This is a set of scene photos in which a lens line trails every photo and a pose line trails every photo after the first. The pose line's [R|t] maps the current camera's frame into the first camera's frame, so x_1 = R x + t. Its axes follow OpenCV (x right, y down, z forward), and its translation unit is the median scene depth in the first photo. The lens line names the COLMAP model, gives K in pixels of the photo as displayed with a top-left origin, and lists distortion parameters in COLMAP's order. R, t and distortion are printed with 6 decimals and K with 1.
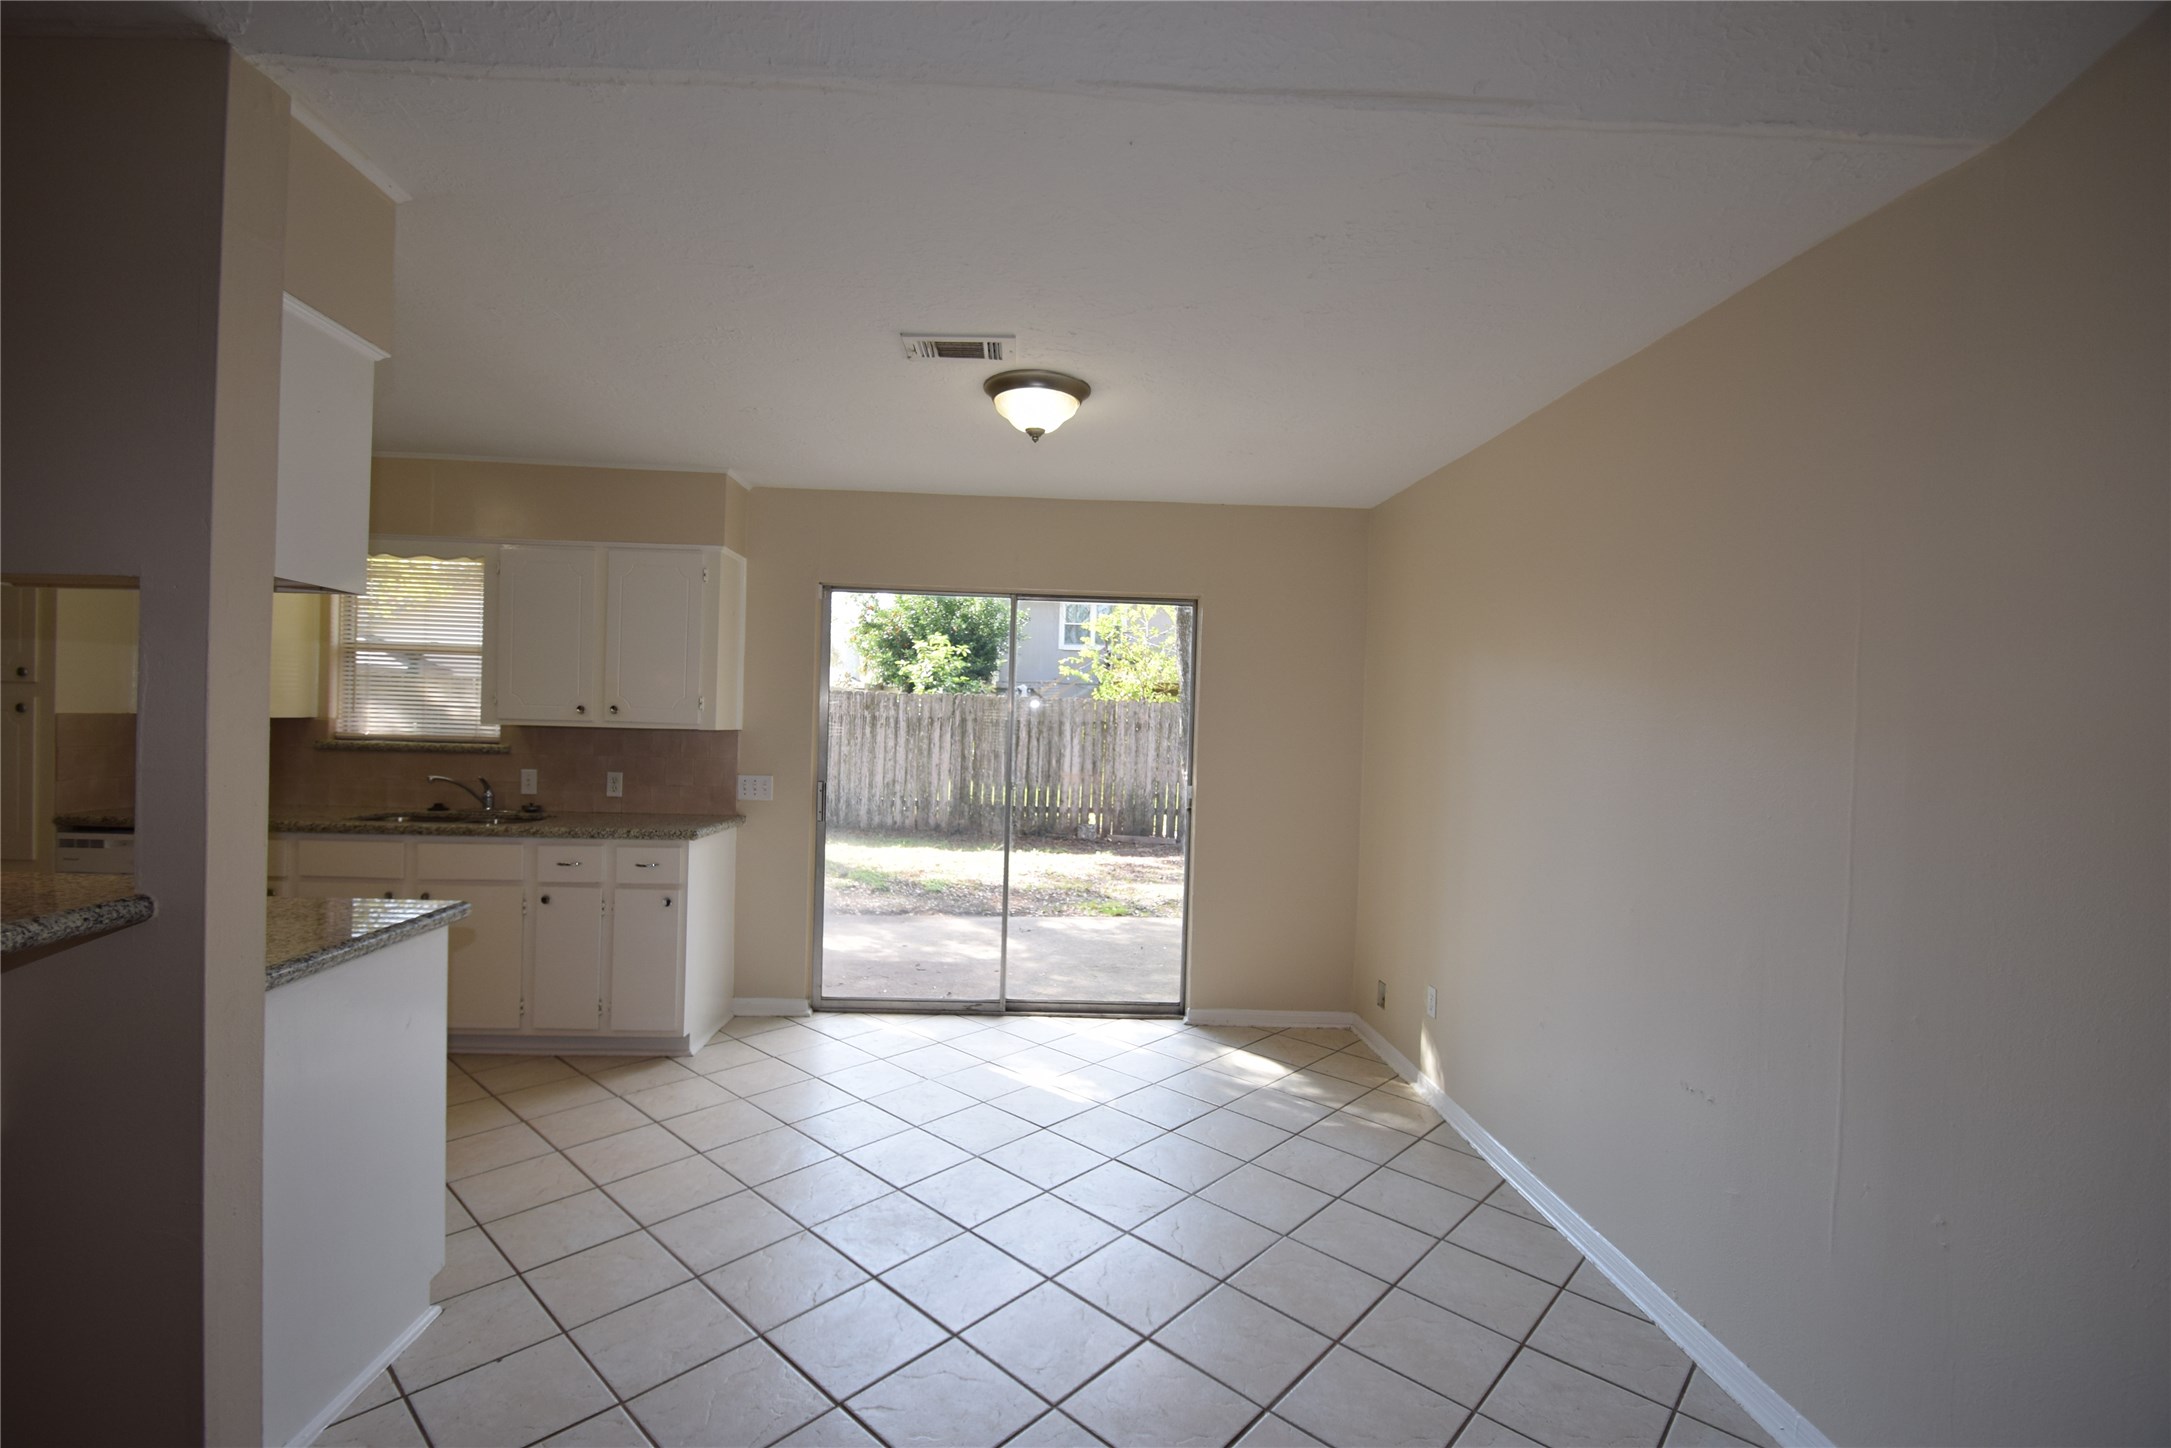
lens RADIAL K [[958.3, 0, 1076.7], [0, 958.3, 733.0], [0, 0, 1]] dist [-0.002932, -0.000427]
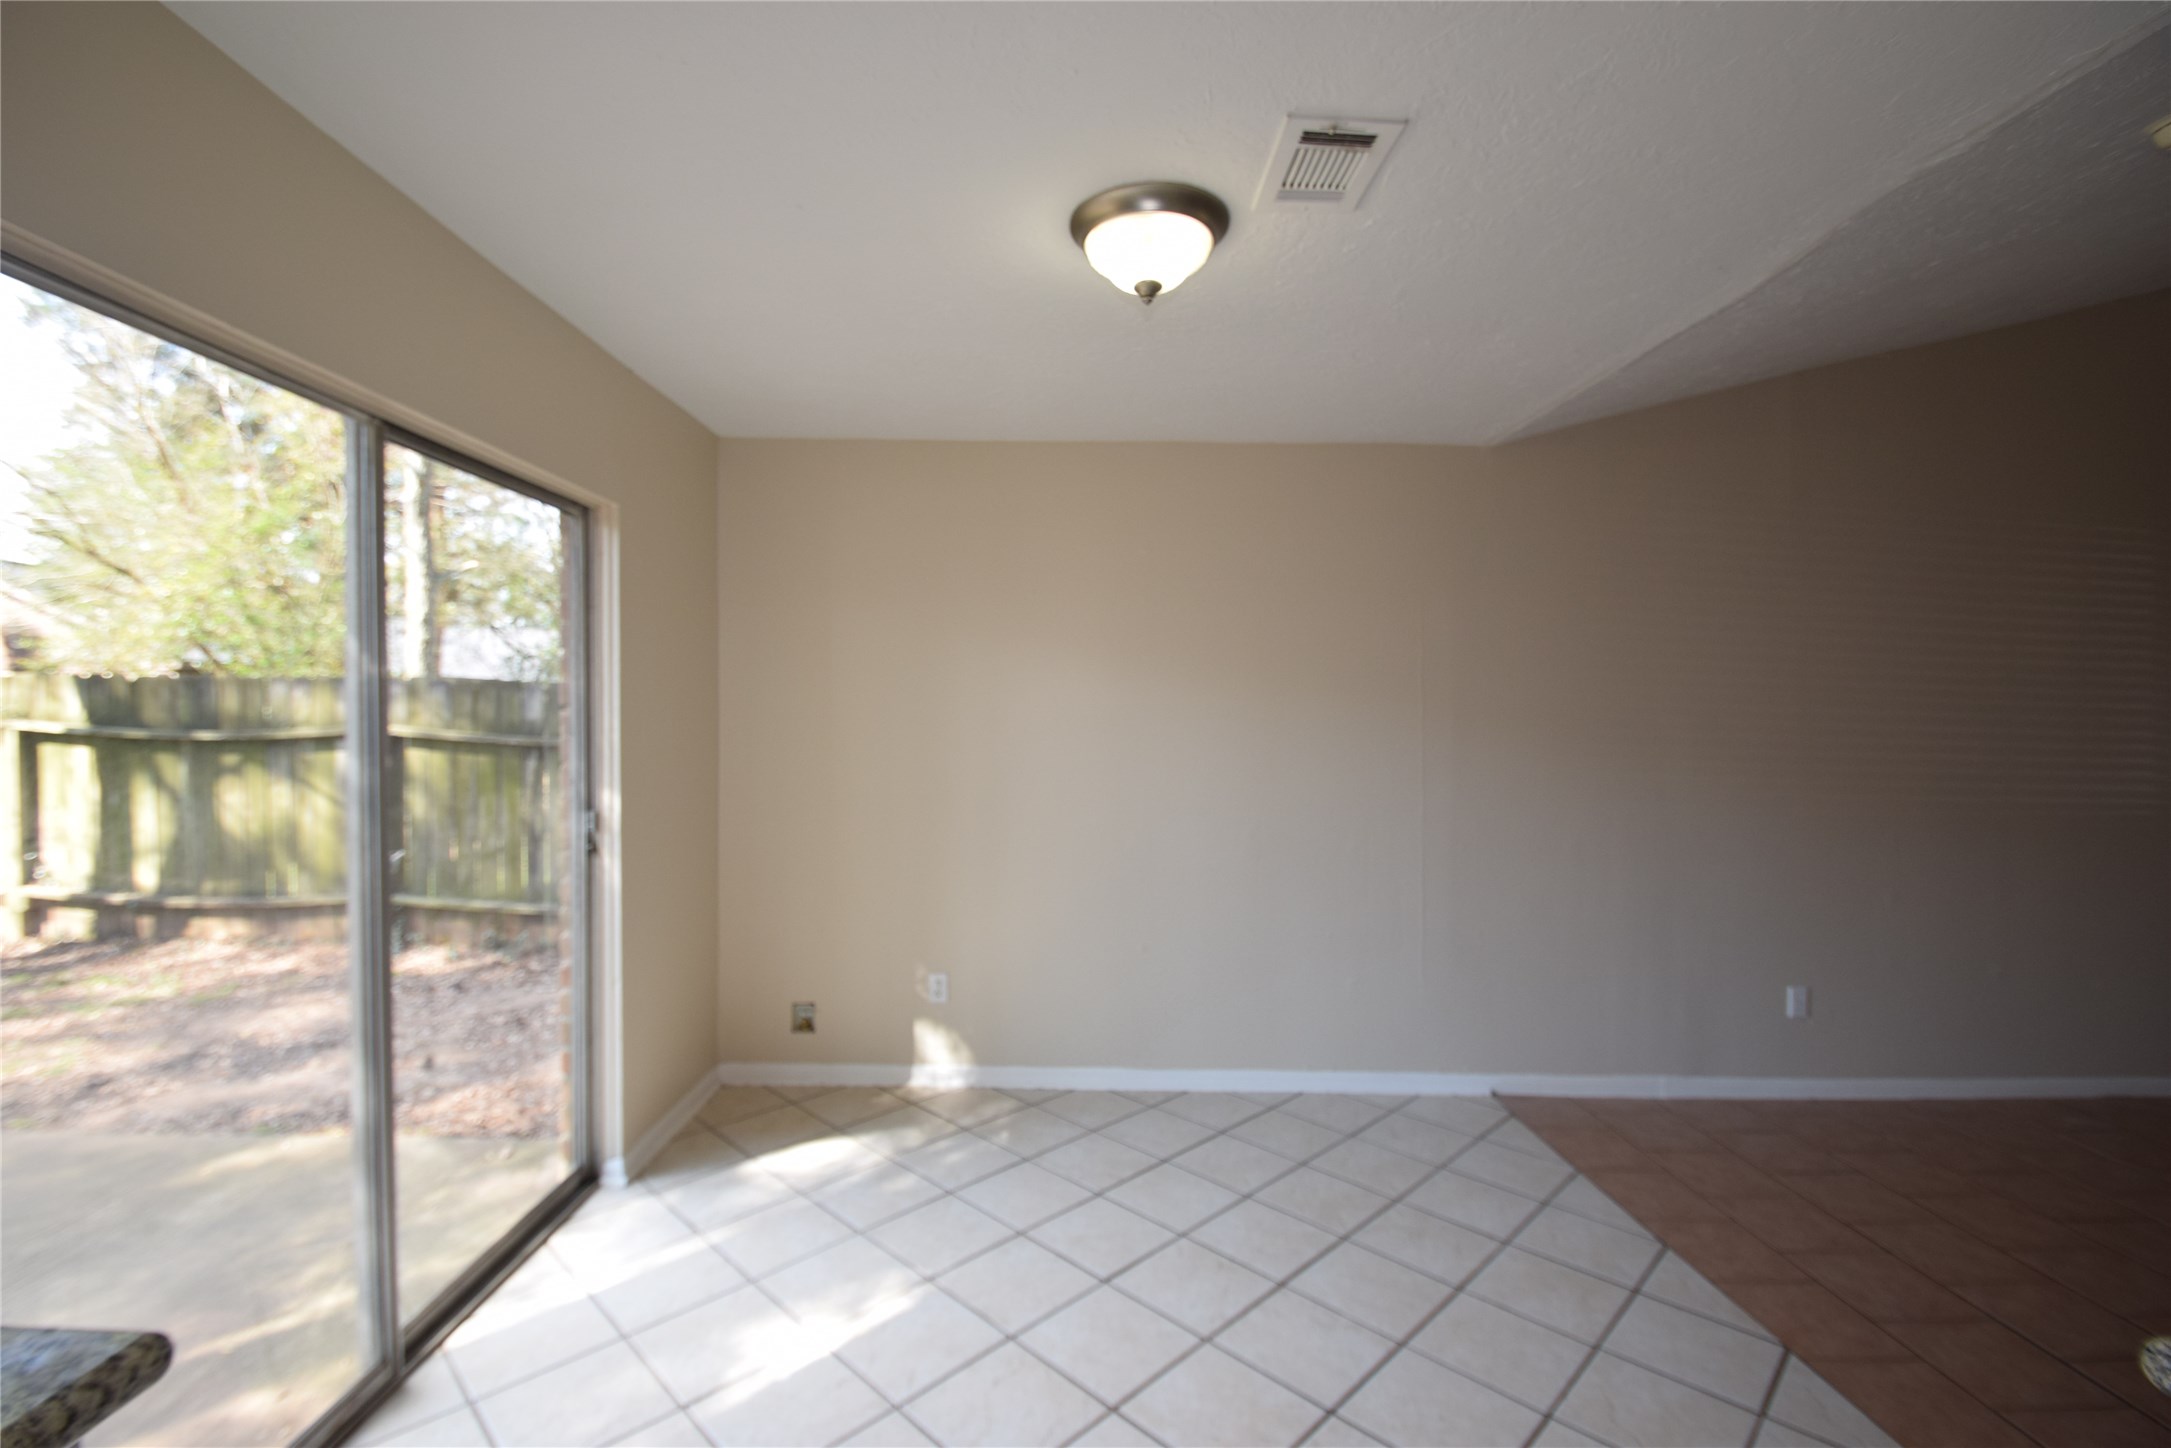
lens RADIAL K [[958.3, 0, 1076.7], [0, 958.3, 733.0], [0, 0, 1]] dist [-0.002932, -0.000427]
pose [[0.052769, -0.053578, 0.997168, -0.572839], [0.006845, 0.998556, 0.053291, -0.026656], [-0.998583, 0.004014, 0.053059, 0.801477]]
